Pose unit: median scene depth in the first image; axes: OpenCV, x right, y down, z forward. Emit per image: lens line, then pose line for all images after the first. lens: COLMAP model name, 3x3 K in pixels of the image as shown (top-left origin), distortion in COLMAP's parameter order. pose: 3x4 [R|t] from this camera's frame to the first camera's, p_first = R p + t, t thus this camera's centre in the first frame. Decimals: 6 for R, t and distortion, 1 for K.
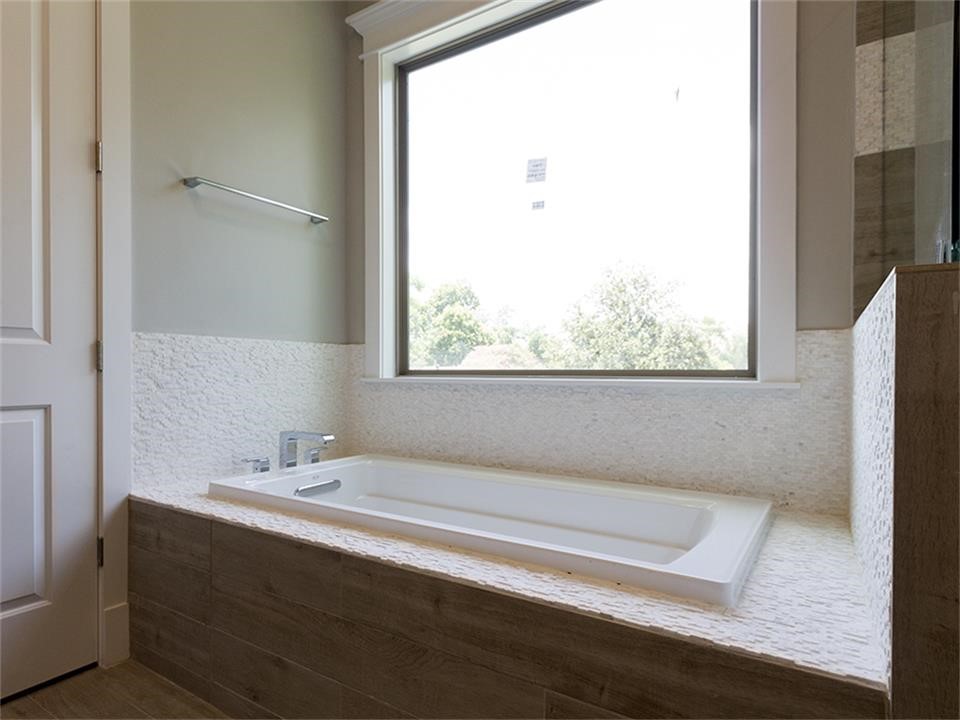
lens RADIAL K [[522.6, 0, 476.7], [0, 522.6, 380.5], [0, 0, 1]] dist [0.001152, -0.001493]
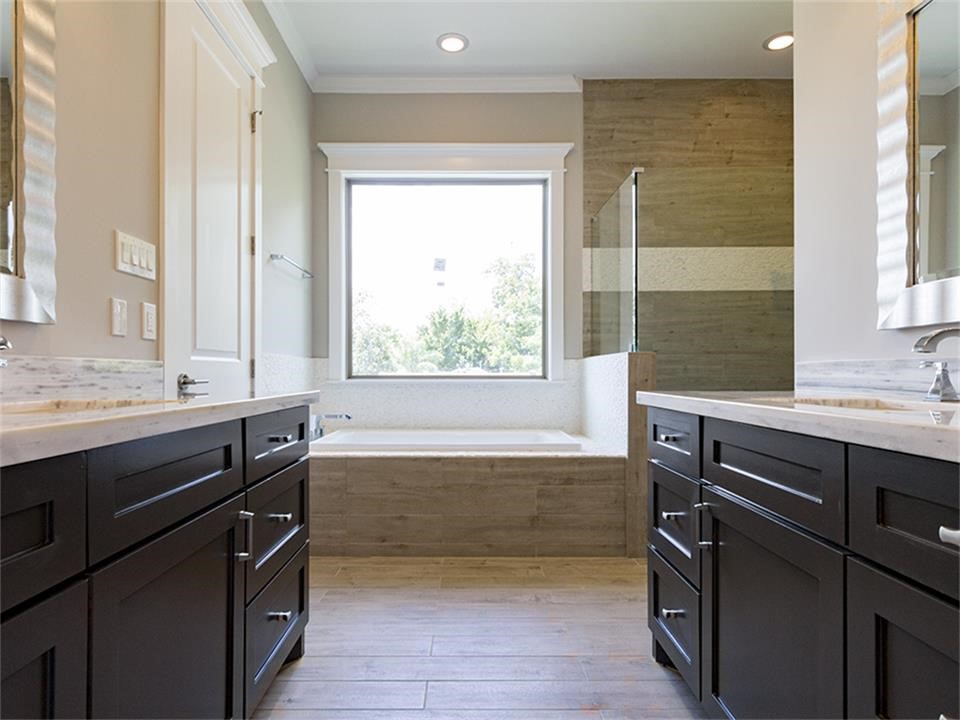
lens RADIAL K [[522.6, 0, 476.7], [0, 522.6, 380.5], [0, 0, 1]] dist [0.001152, -0.001493]
pose [[0.813667, -0.008264, 0.581273, -1.037215], [0.009670, 0.999953, 0.000681, -0.002909], [-0.581251, 0.005067, 0.813708, -0.672190]]
